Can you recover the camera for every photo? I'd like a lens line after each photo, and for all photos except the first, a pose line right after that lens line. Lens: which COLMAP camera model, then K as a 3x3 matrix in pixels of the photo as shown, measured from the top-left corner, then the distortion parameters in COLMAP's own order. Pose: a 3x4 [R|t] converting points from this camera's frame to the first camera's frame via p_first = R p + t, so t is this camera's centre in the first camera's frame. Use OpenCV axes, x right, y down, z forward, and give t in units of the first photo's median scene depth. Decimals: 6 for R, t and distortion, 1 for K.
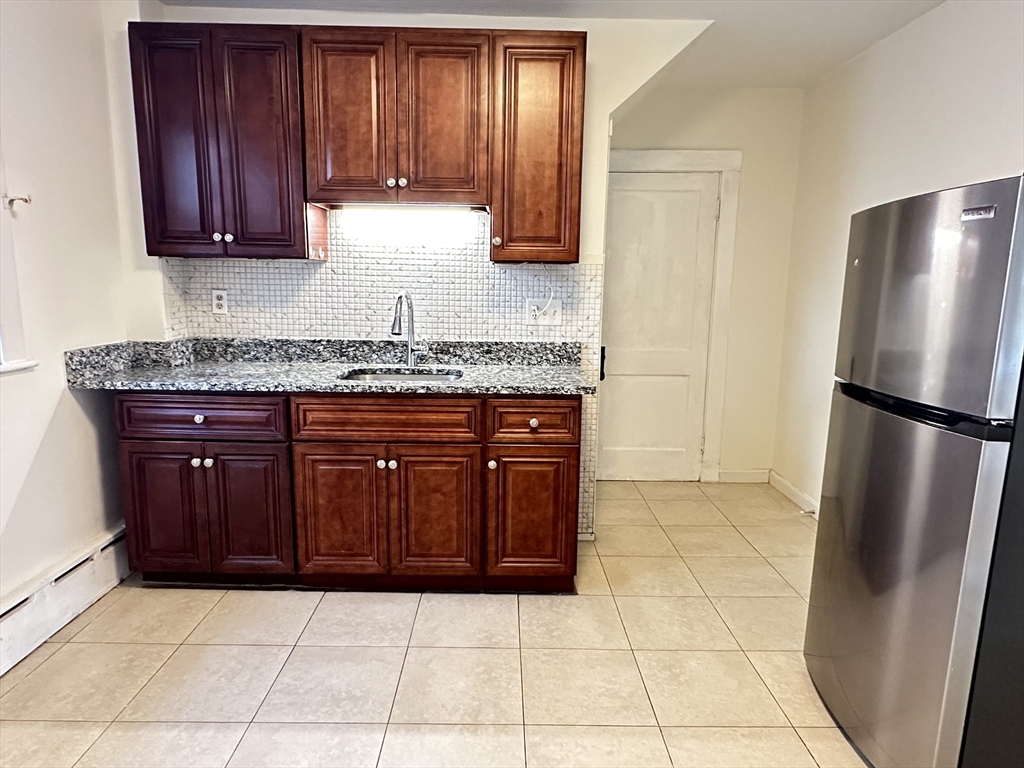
lens RADIAL K [[644.1, 0, 510.2], [0, 644.1, 389.1], [0, 0, 1]] dist [0.013494, 0.001959]
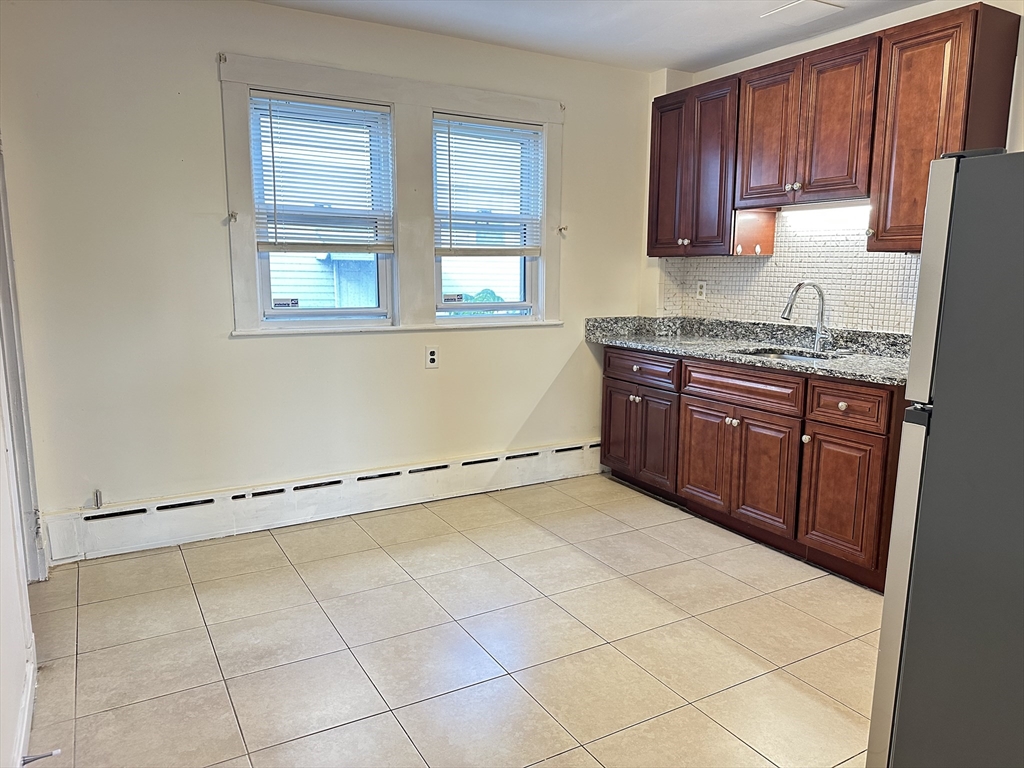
lens RADIAL K [[713.3, 0, 509.2], [0, 713.3, 385.0], [0, 0, 1]] dist [0.067802, -0.058473]
pose [[0.495272, 0.127875, -0.859275, 0.735098], [-0.145088, 0.987391, 0.063314, 0.021818], [0.856537, 0.093312, 0.507580, -0.058014]]
